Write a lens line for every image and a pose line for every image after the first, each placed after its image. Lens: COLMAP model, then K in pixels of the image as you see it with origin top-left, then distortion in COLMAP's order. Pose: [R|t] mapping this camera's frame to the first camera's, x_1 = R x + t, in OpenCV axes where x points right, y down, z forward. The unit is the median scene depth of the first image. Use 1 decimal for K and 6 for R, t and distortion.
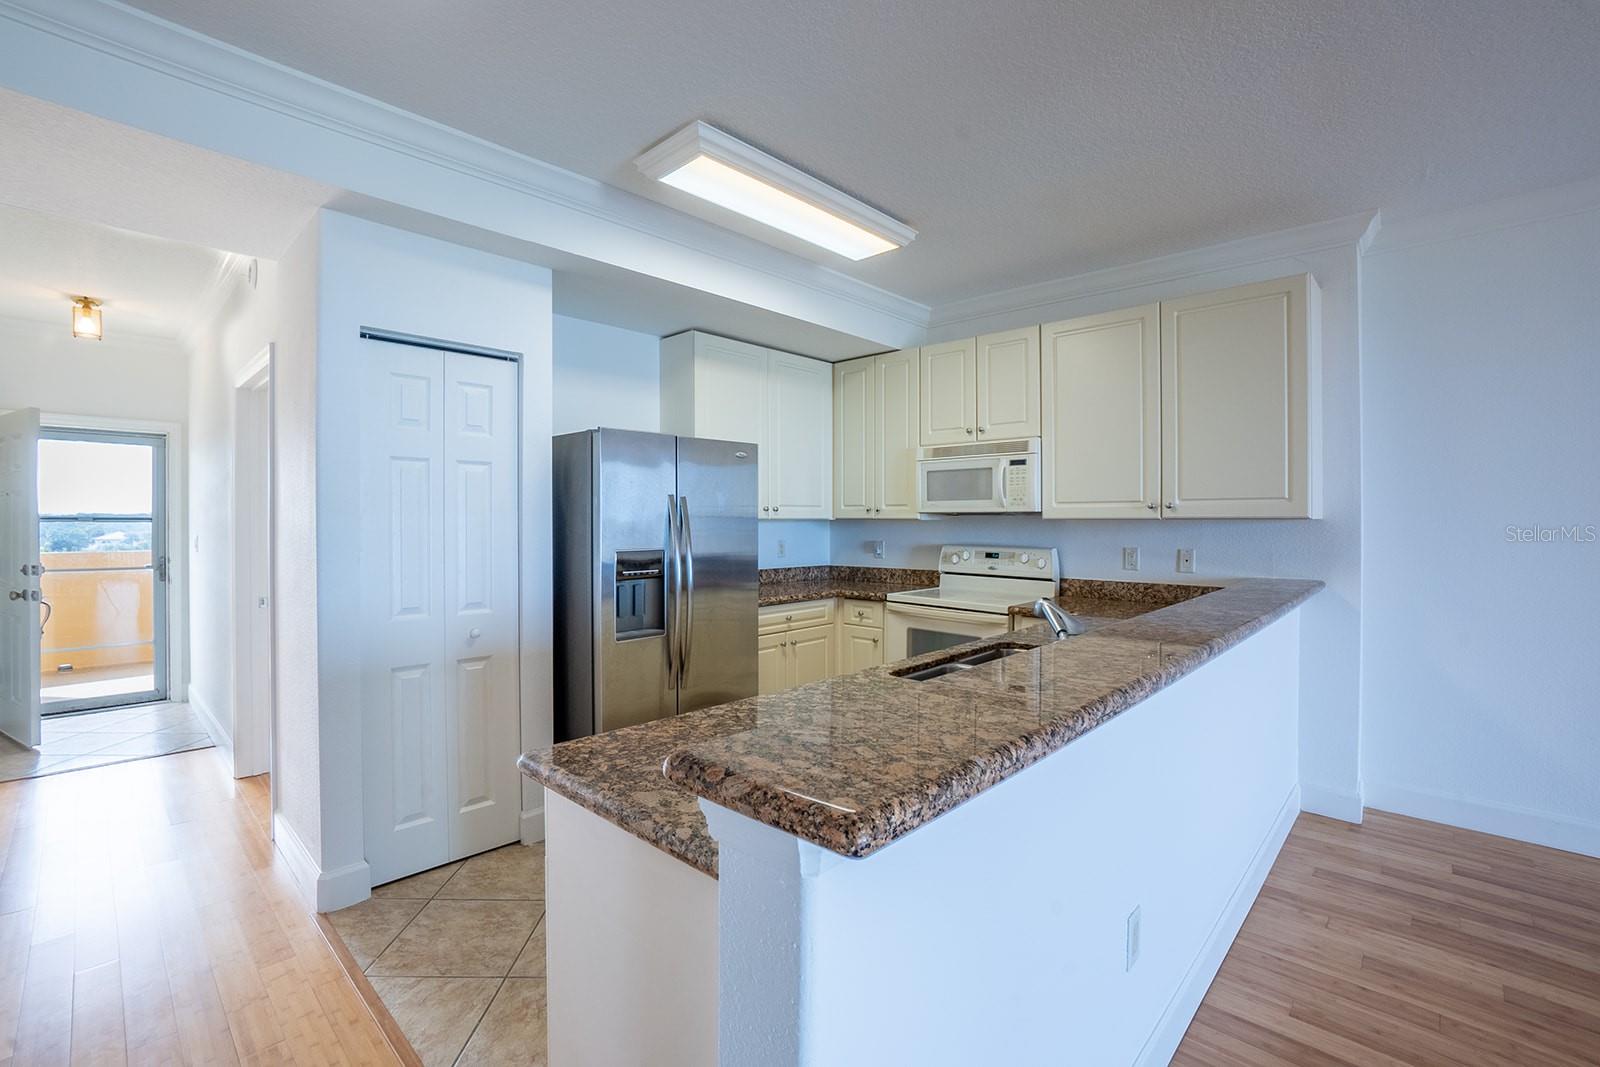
lens RADIAL K [[702.9, 0, 792.9], [0, 702.9, 532.6], [0, 0, 1]] dist [-0.063381, 0.021060]
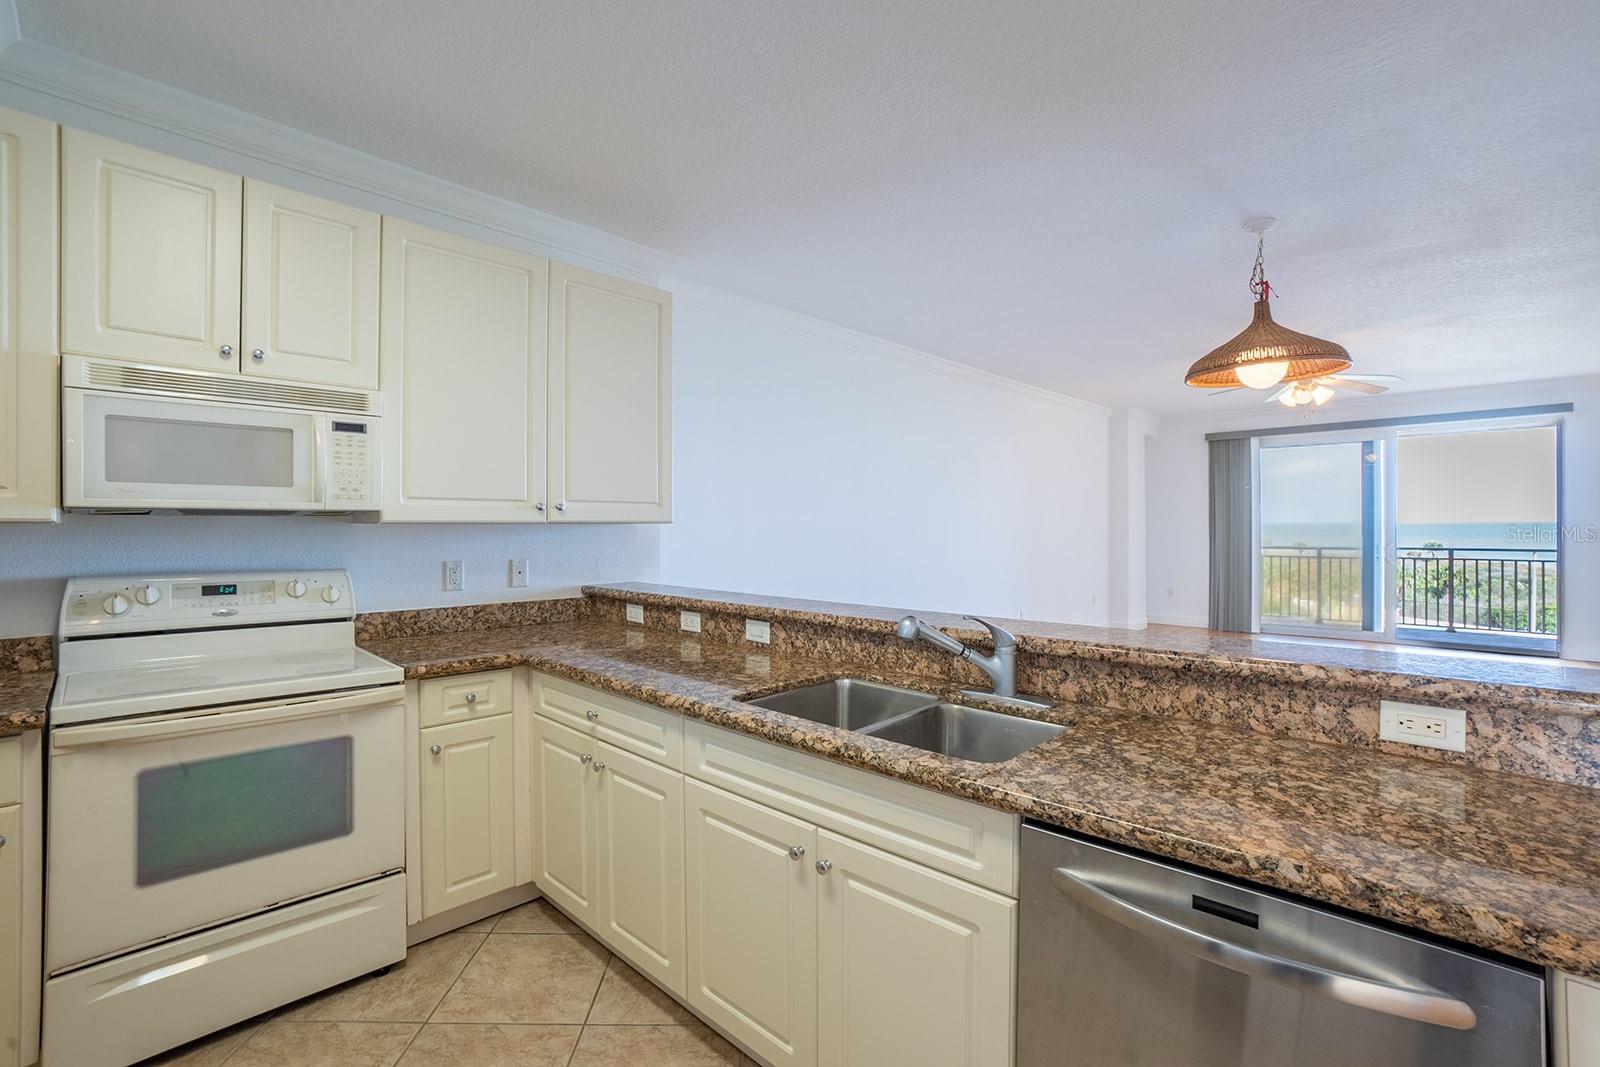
lens RADIAL K [[702.9, 0, 792.9], [0, 702.9, 532.6], [0, 0, 1]] dist [-0.063381, 0.021060]
pose [[0.005998, -0.007992, 0.999950, -0.251493], [0.018001, 0.999807, 0.007883, -0.008264], [-0.999820, 0.017953, 0.006141, 0.594022]]
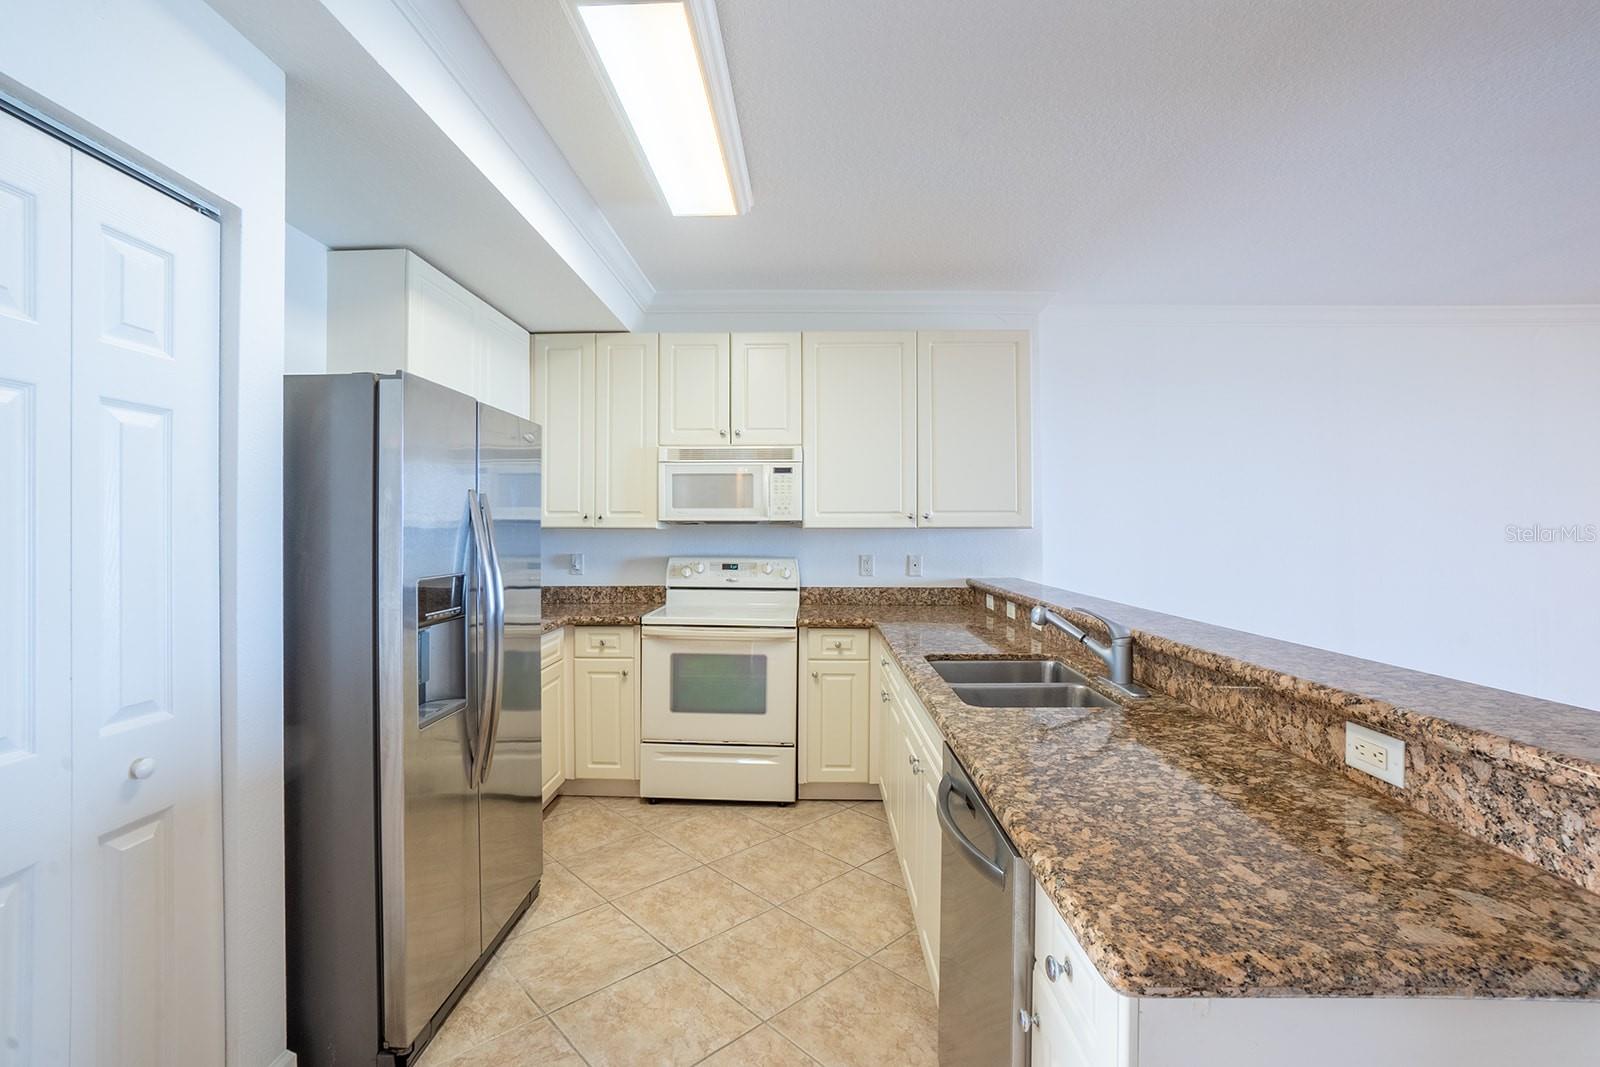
lens RADIAL K [[702.9, 0, 792.9], [0, 702.9, 532.6], [0, 0, 1]] dist [-0.063381, 0.021060]
pose [[0.743022, -0.002102, 0.669264, -0.306718], [0.011942, 0.999878, -0.010117, -0.003212], [-0.669160, 0.015509, 0.742956, 0.256139]]
